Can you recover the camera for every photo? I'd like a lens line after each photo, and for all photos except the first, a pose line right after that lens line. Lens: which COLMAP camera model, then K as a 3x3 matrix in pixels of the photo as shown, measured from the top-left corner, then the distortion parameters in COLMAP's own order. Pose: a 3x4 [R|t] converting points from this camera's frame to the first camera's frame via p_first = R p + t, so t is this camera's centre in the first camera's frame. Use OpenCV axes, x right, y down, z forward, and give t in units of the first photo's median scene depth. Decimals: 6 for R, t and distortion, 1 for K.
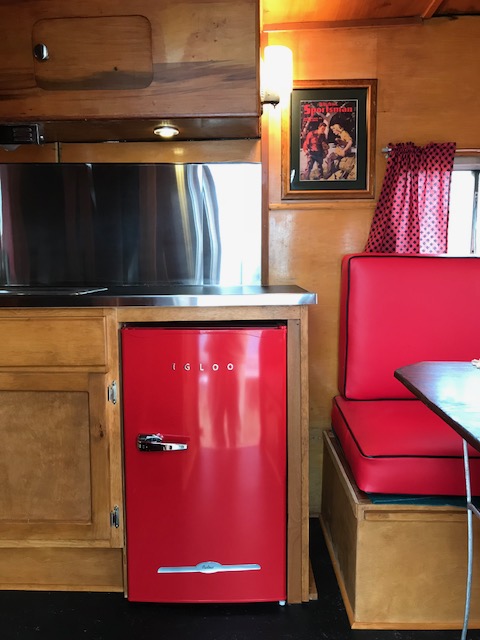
lens RADIAL K [[524.9, 0, 240.4], [0, 524.9, 319.5], [0, 0, 1]] dist [0.015475, -0.010001]
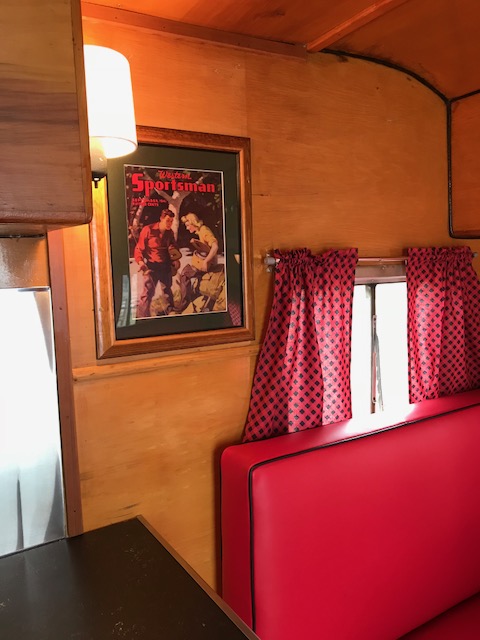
lens RADIAL K [[524.9, 0, 239.7], [0, 524.9, 319.9], [0, 0, 1]] dist [0.015475, -0.010001]
pose [[0.844955, -0.073394, 0.529777, -0.068166], [0.088149, 0.996104, -0.002594, -0.256086], [-0.527523, 0.048891, 0.848133, 0.521825]]
